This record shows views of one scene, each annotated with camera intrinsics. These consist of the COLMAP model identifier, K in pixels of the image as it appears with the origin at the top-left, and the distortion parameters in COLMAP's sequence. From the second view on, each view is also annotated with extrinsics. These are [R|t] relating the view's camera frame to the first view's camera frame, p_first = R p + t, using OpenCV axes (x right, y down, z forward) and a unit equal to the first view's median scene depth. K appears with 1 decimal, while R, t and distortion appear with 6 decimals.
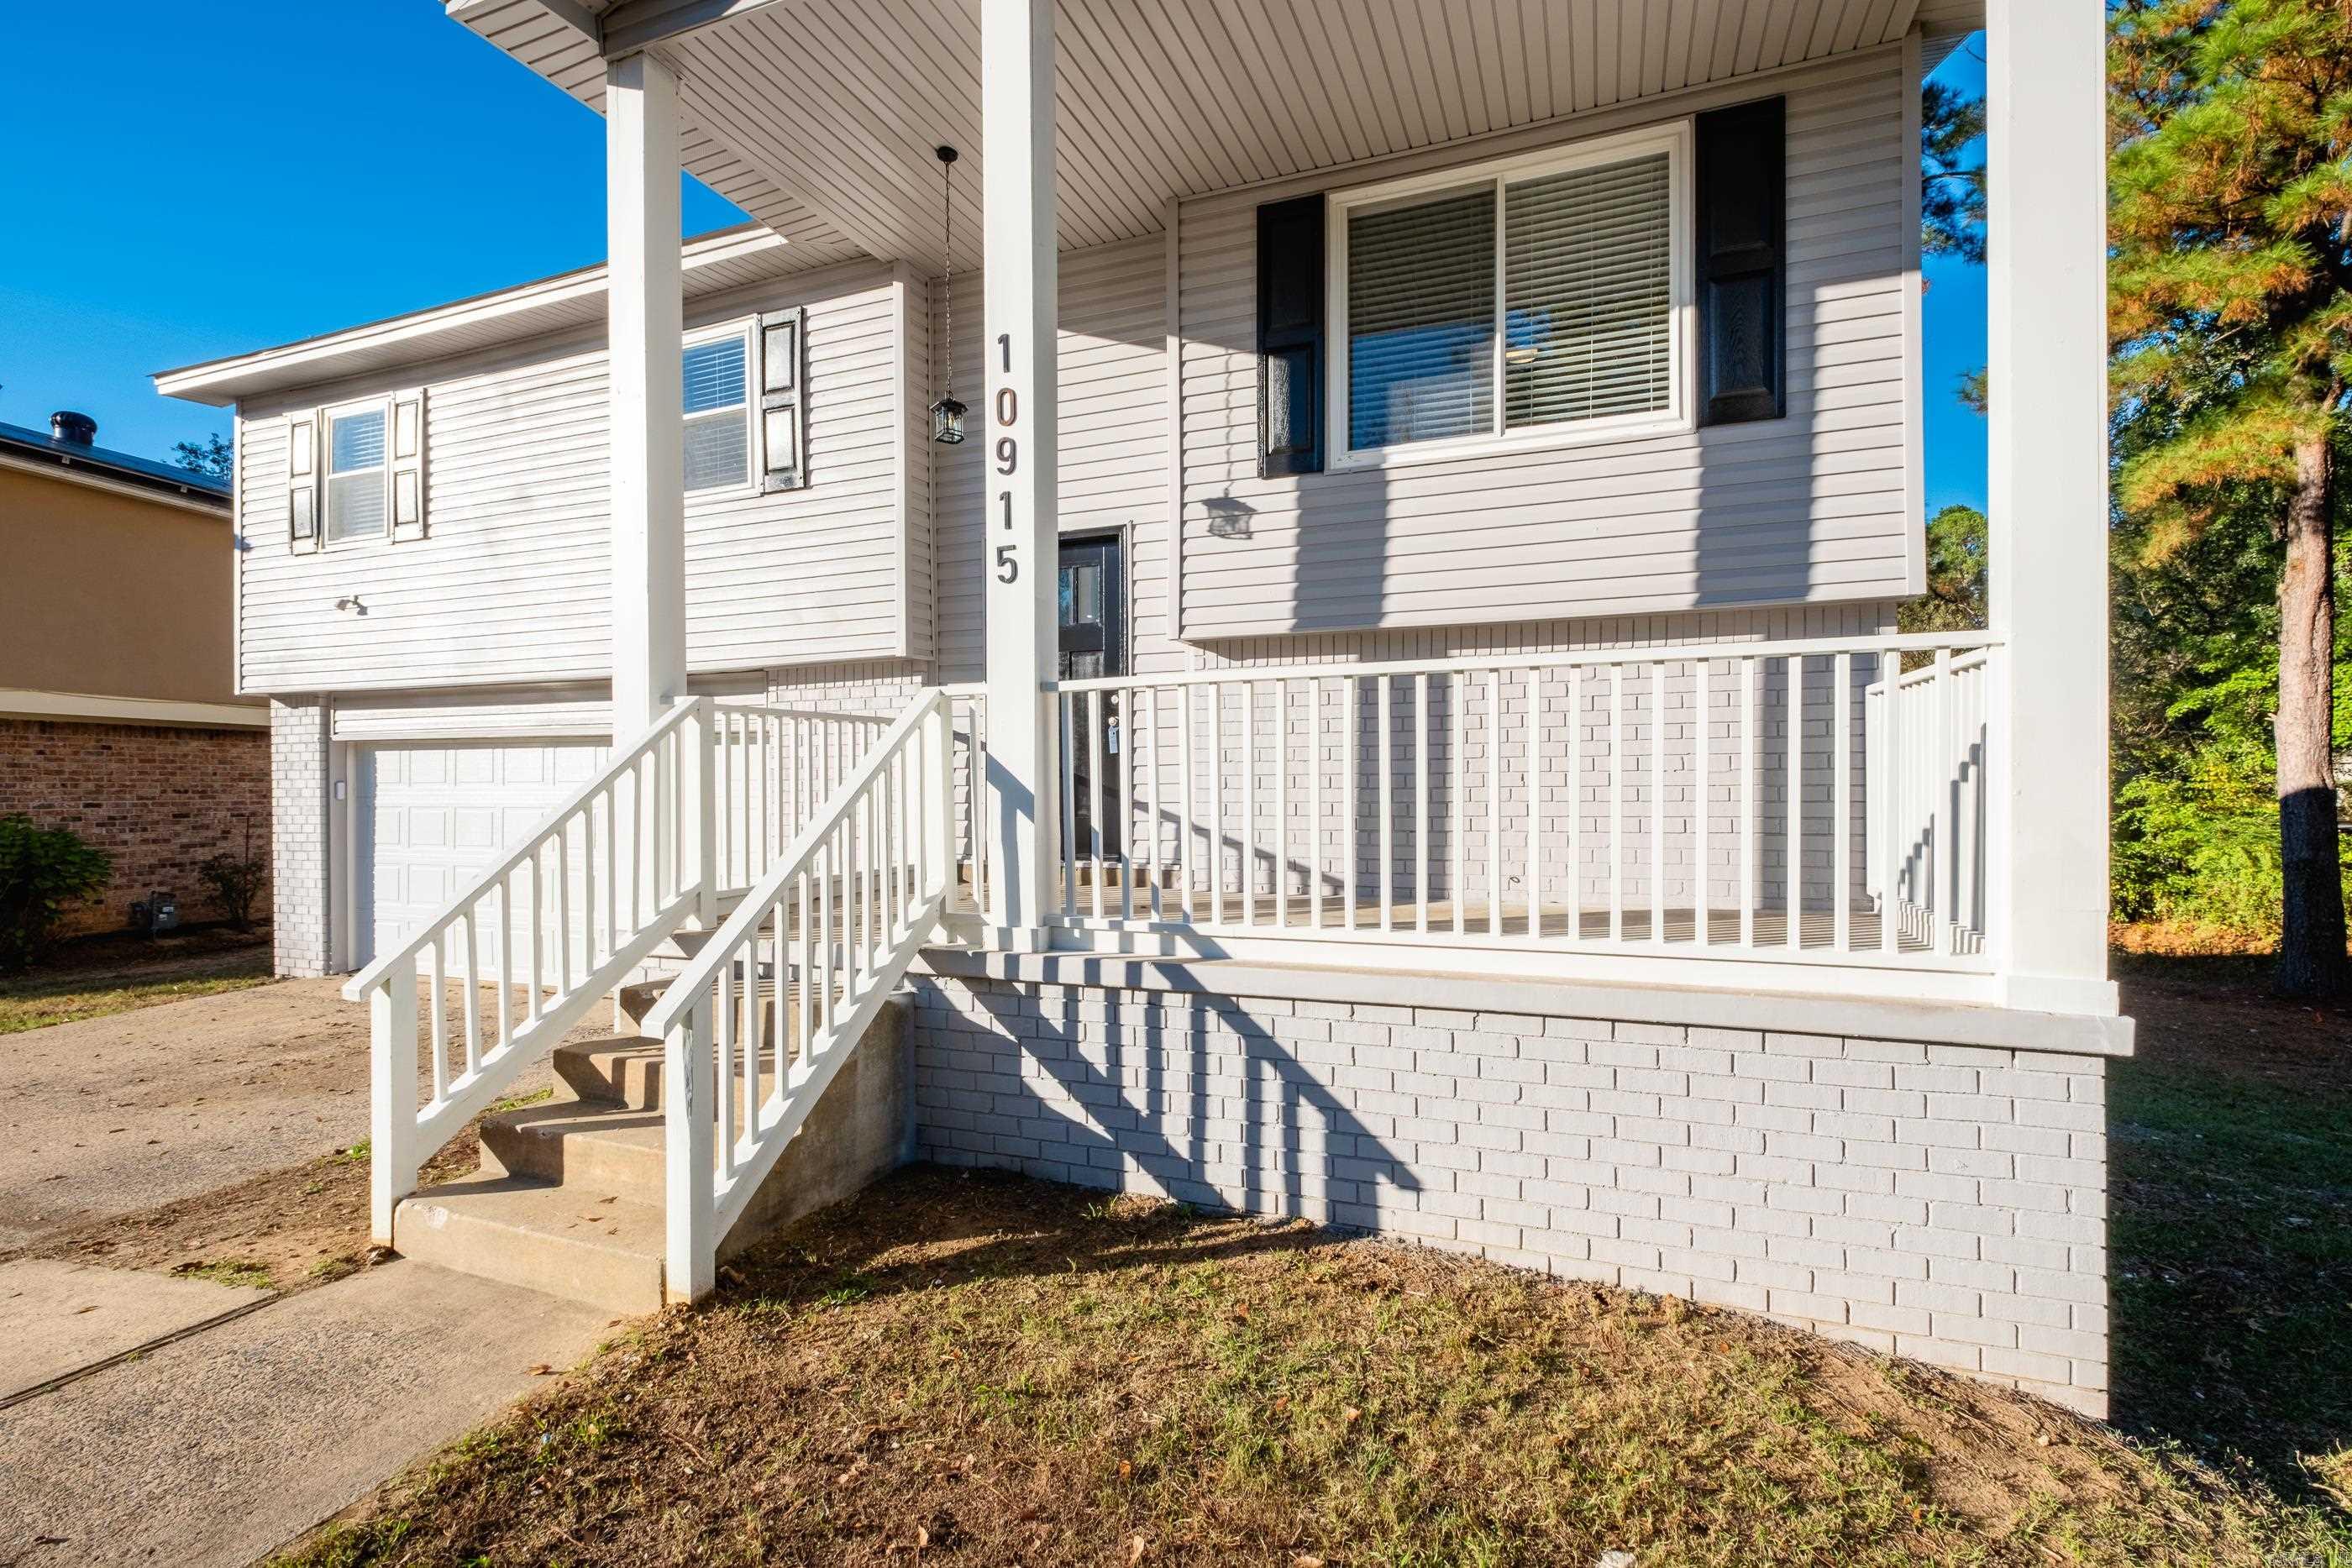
lens RADIAL K [[1101.1, 0, 1148.2], [0, 1101.1, 788.3], [0, 0, 1]] dist [0.003276, 0.000316]
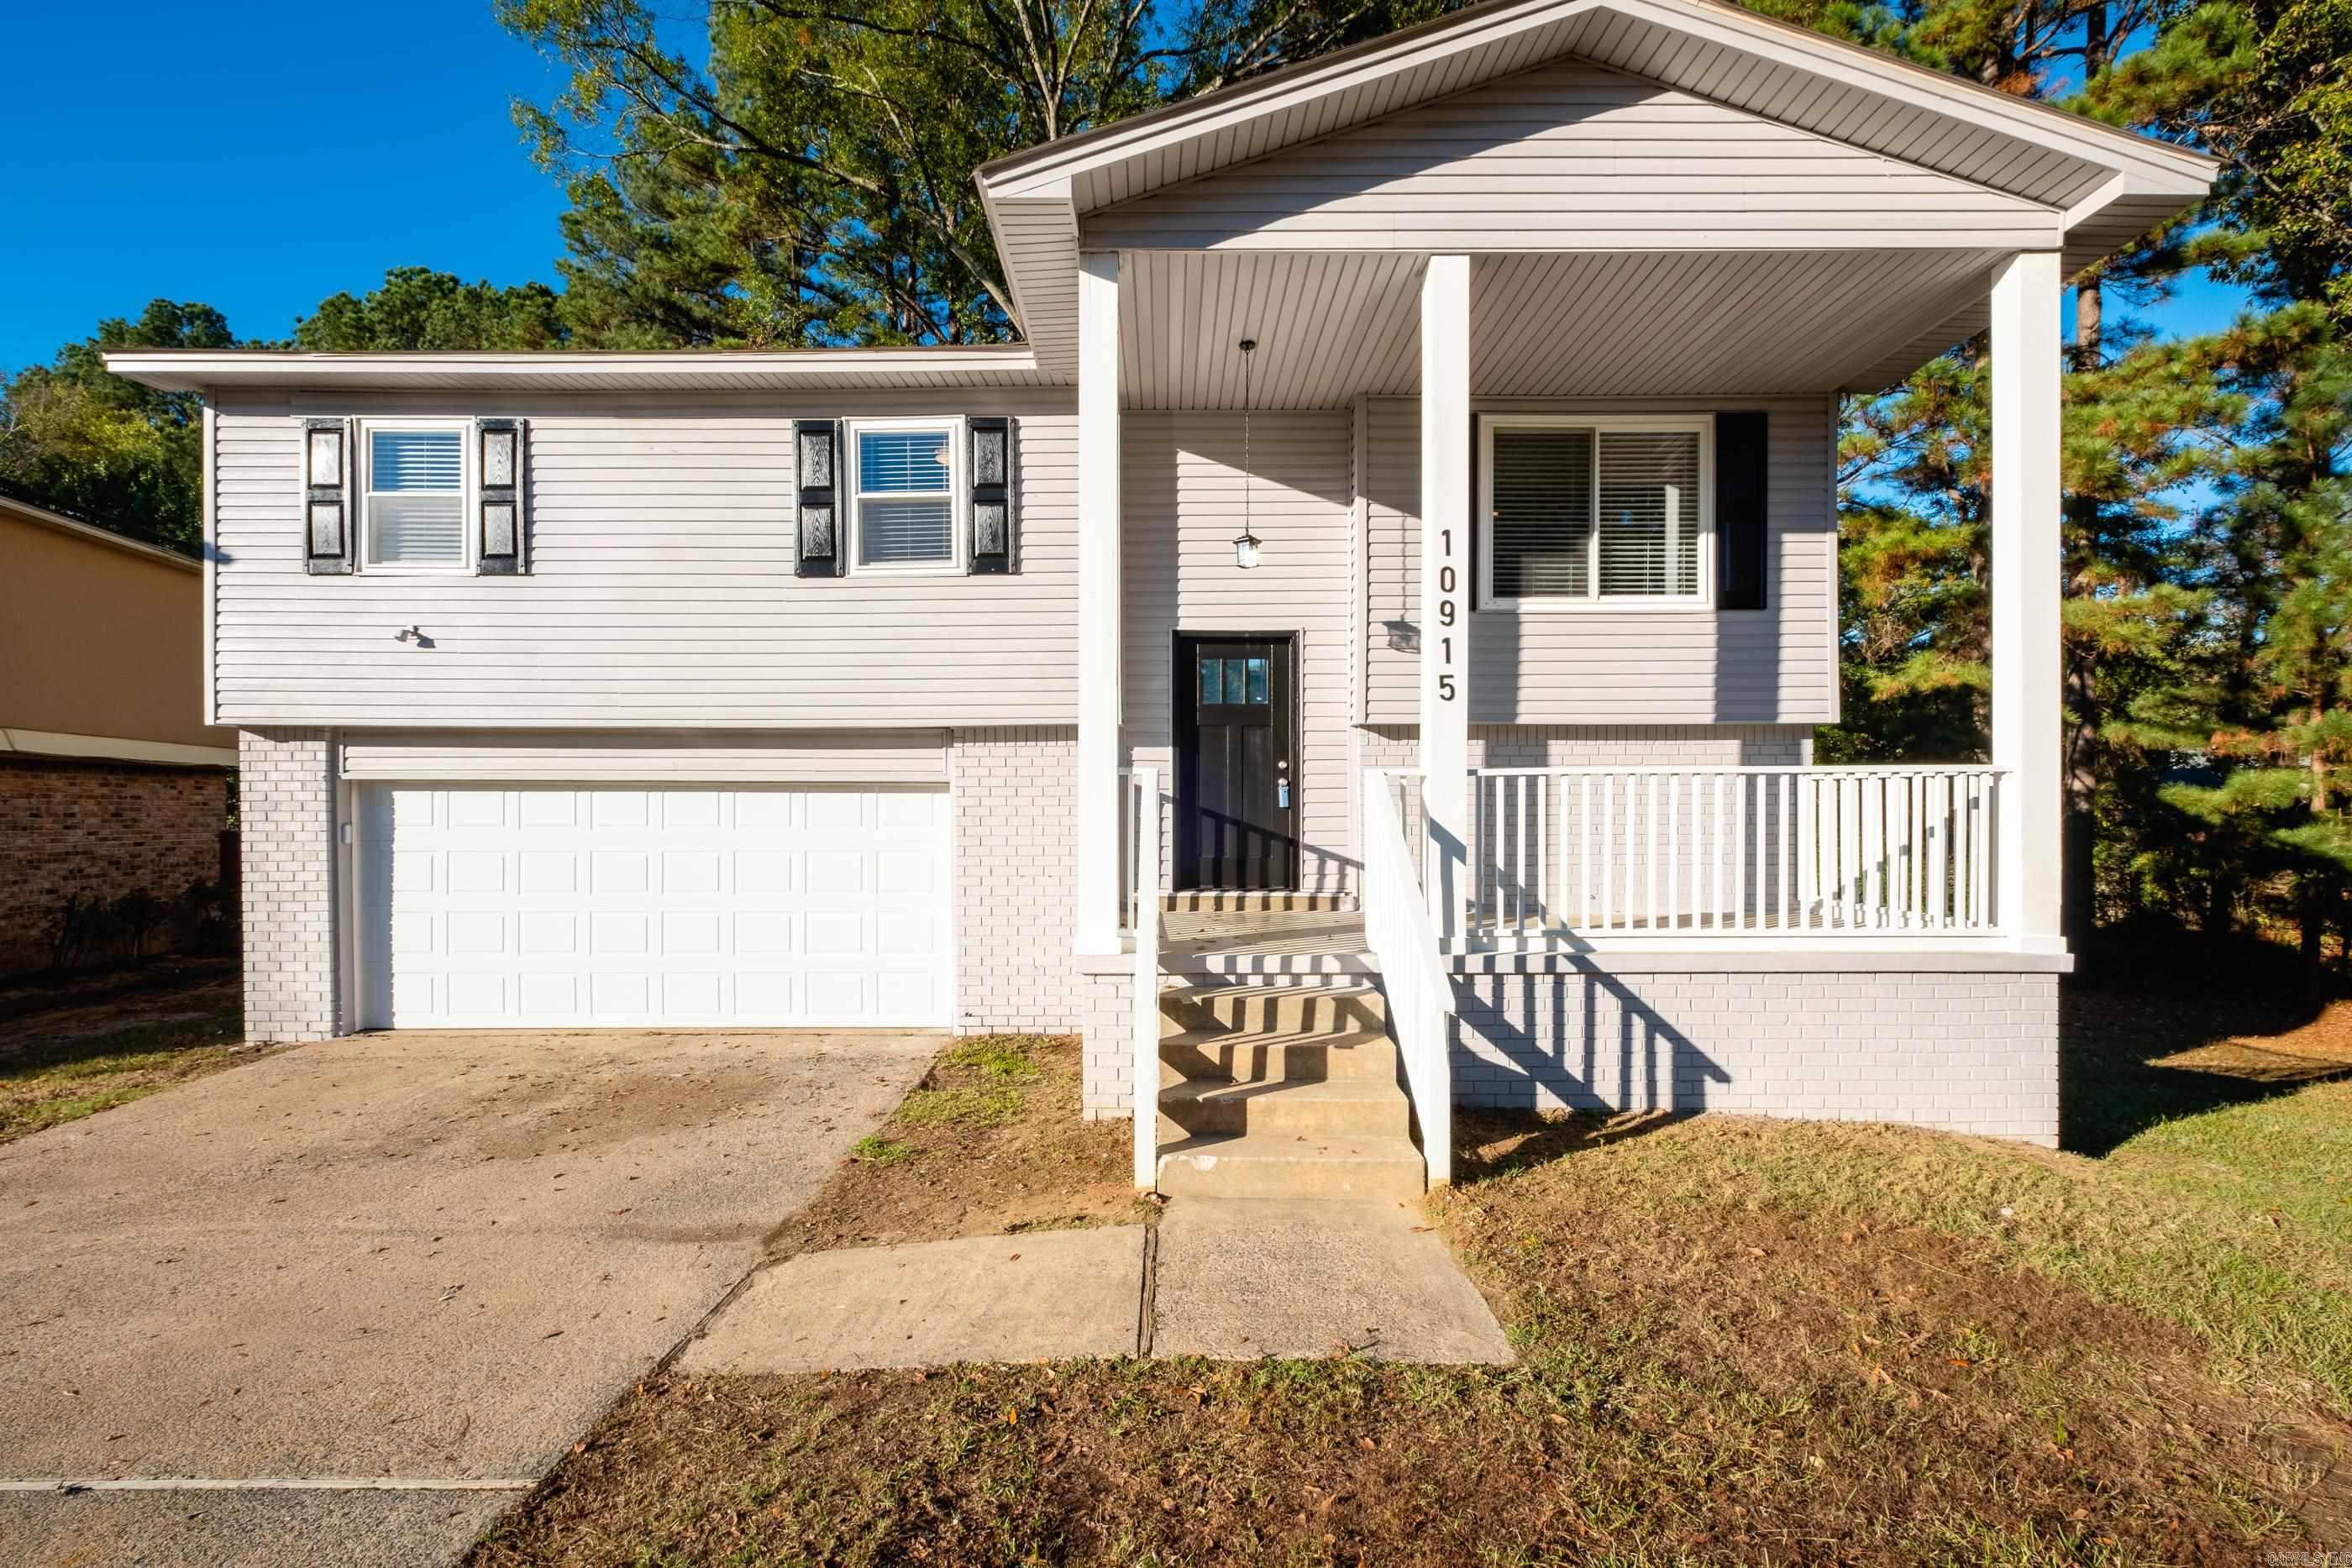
lens RADIAL K [[1082.5, 0, 1155.1], [0, 1082.5, 815.2], [0, 0, 1]] dist [0.002113, 0.000030]
pose [[0.929172, 0.003605, 0.369631, -0.840256], [-0.003027, 0.999993, -0.002143, -0.025742], [-0.369636, 0.000872, 0.929176, -0.152722]]
